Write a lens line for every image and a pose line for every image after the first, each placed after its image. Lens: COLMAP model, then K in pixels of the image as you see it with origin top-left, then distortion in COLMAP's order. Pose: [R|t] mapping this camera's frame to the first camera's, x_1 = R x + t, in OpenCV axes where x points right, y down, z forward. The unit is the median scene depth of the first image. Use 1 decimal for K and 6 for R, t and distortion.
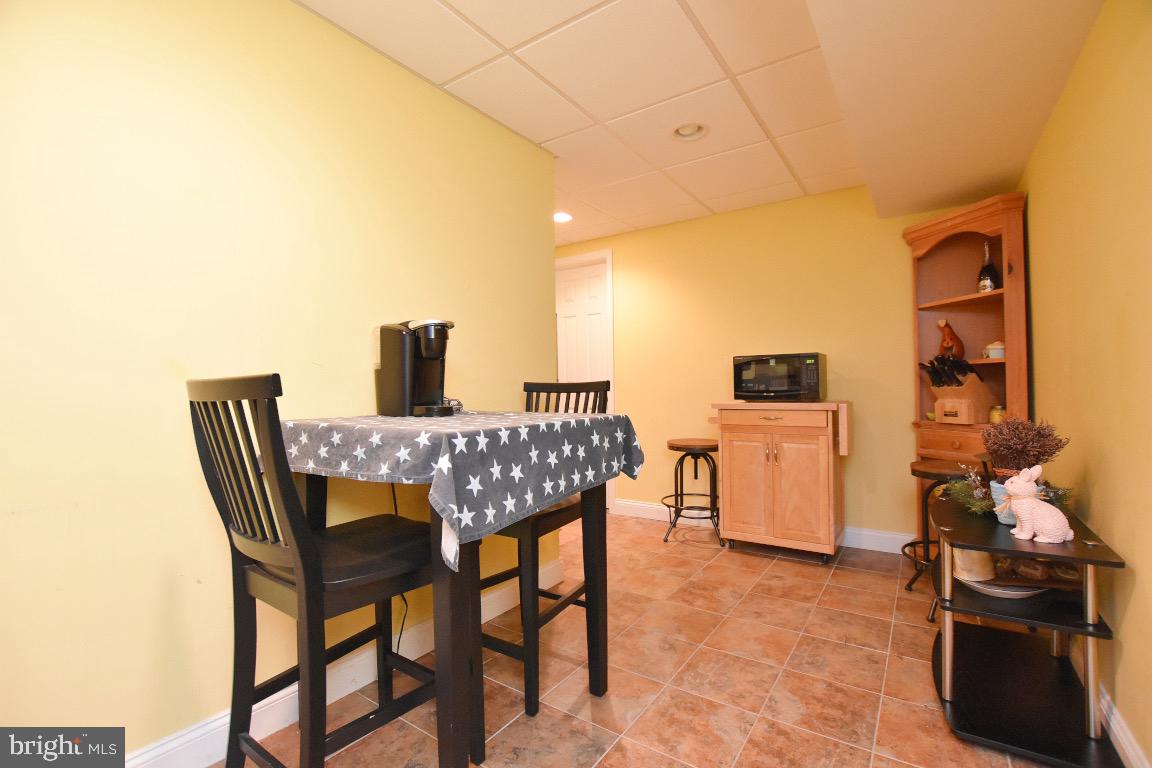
lens RADIAL K [[520.7, 0, 573.9], [0, 520.7, 382.2], [0, 0, 1]] dist [-0.002788, -0.000032]
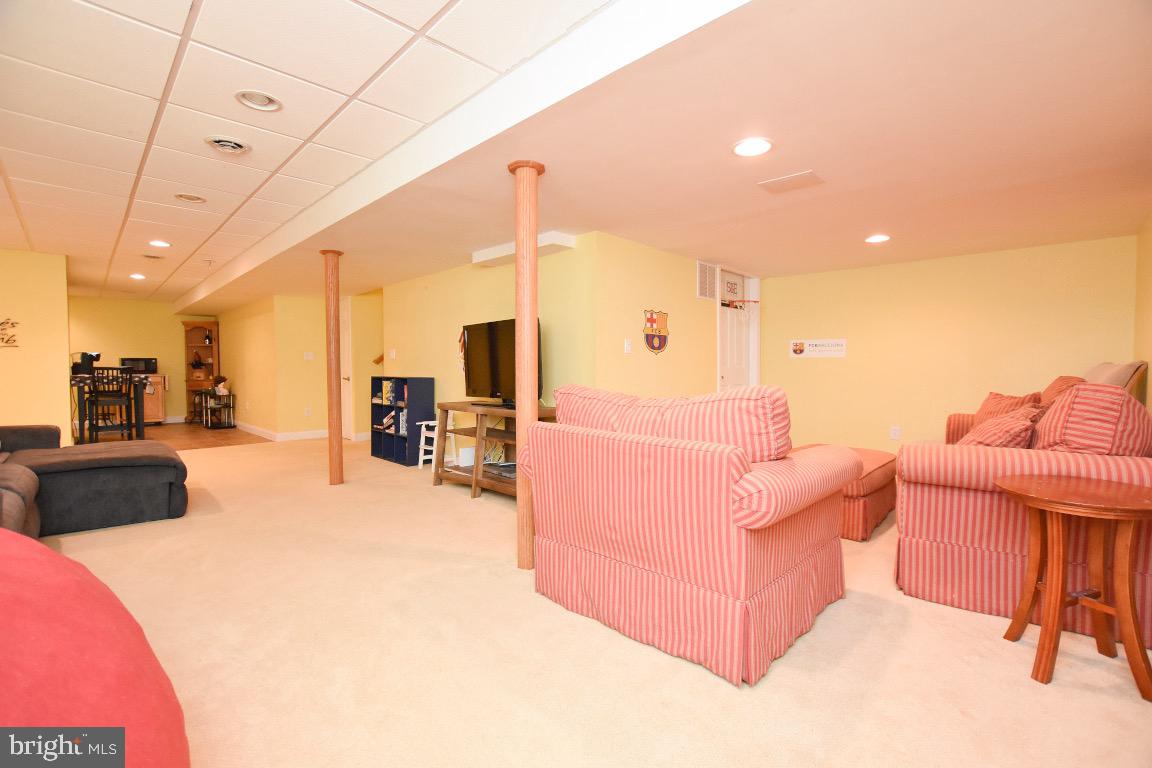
lens RADIAL K [[512.6, 0, 568.3], [0, 512.6, 381.9], [0, 0, 1]] dist [-0.013183, 0.000470]
pose [[0.207148, -0.004228, 0.978301, -2.009106], [-0.000604, 0.999990, 0.004450, 0.070758], [-0.978309, -0.001512, 0.207143, -2.043728]]
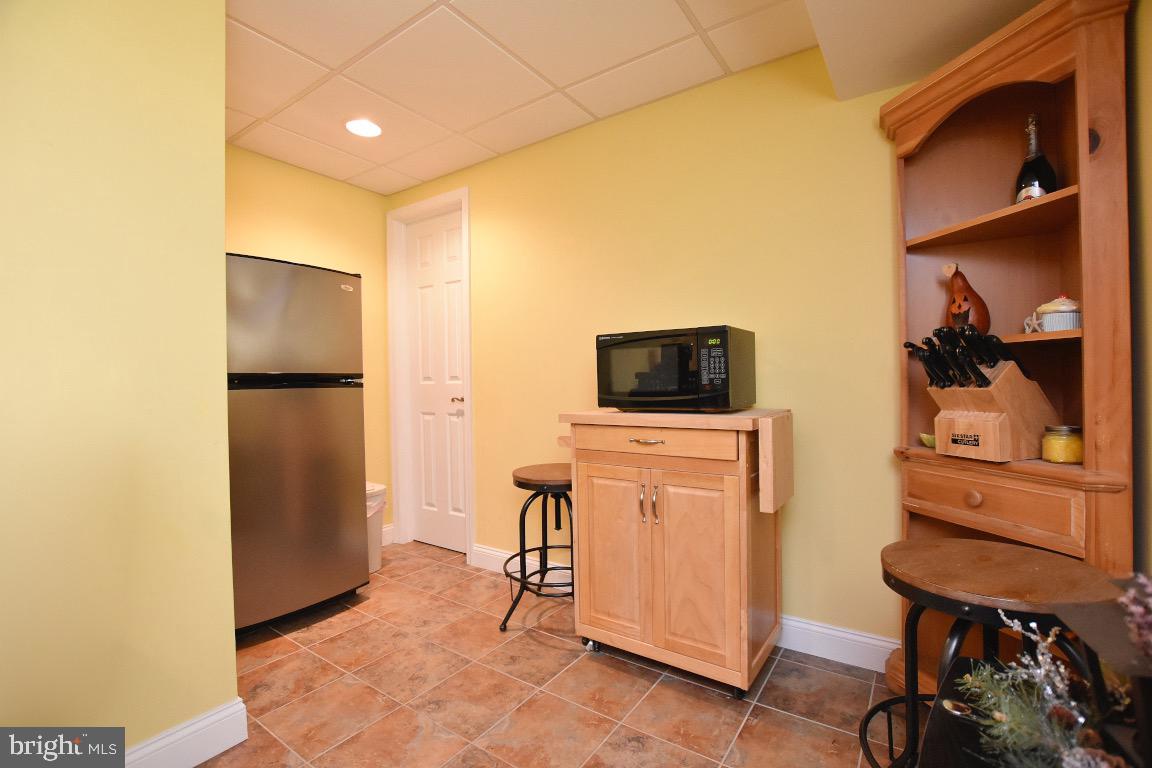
lens RADIAL K [[512.6, 0, 568.3], [0, 512.6, 381.9], [0, 0, 1]] dist [-0.013183, 0.000470]
pose [[0.999920, 0.001659, -0.012575, 0.310191], [-0.001554, 0.999964, 0.008310, -0.000535], [0.012588, -0.008290, 0.999886, 0.452115]]
